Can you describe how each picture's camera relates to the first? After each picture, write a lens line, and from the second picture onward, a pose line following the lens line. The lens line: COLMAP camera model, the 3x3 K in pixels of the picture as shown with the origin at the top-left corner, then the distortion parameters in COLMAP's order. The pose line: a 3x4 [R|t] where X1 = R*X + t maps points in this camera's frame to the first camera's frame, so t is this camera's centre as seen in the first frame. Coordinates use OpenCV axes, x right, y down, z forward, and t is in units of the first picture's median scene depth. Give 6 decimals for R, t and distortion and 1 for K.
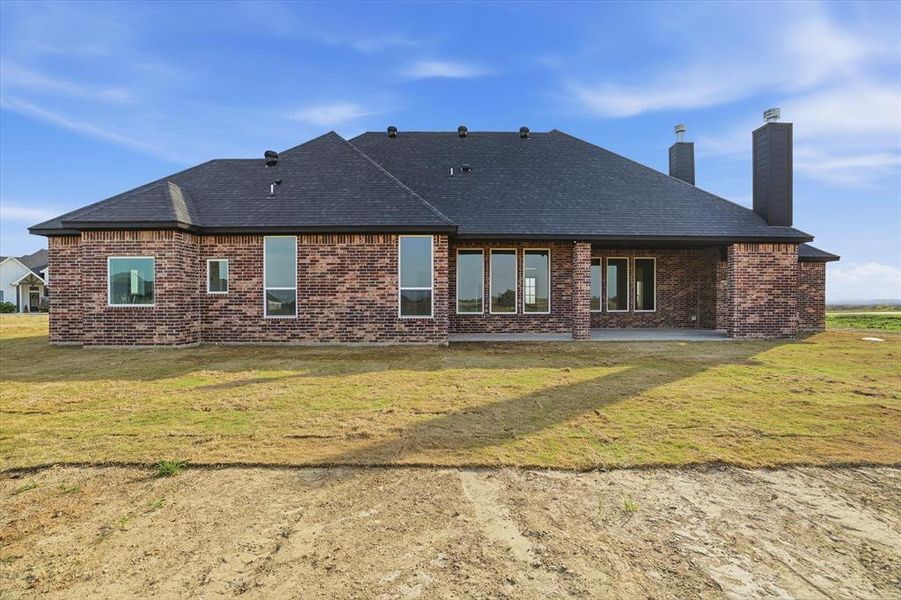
lens RADIAL K [[420.4, 0, 445.7], [0, 420.4, 303.1], [0, 0, 1]] dist [-0.036865, 0.003741]
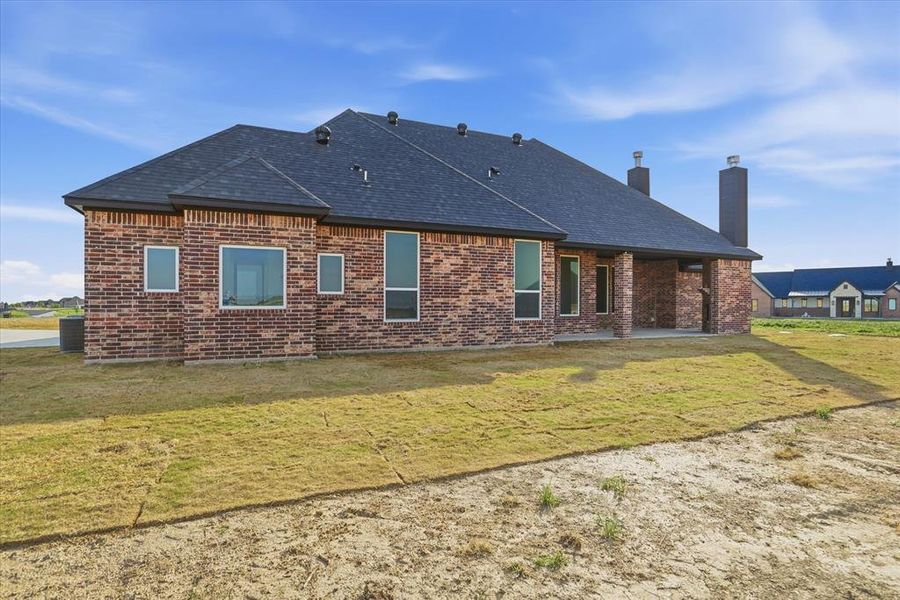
lens RADIAL K [[485.0, 0, 450.9], [0, 485.0, 301.0], [0, 0, 1]] dist [-0.027439, -0.001469]
pose [[0.909756, 0.005796, 0.415103, -0.739377], [-0.000498, 0.999917, -0.012871, 0.004451], [-0.415143, 0.011503, 0.909683, -0.004184]]
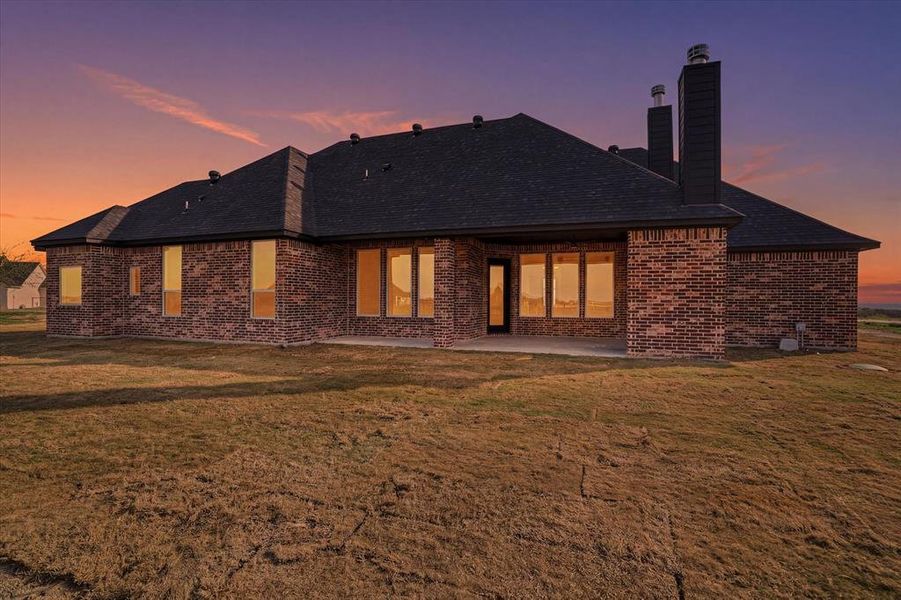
lens RADIAL K [[420.4, 0, 453.3], [0, 420.4, 299.7], [0, 0, 1]] dist [-0.036865, 0.003741]
pose [[0.942577, 0.005500, -0.333944, 0.724183], [-0.009416, 0.999905, -0.010107, -0.006364], [0.333857, 0.012671, 0.942539, 0.180956]]
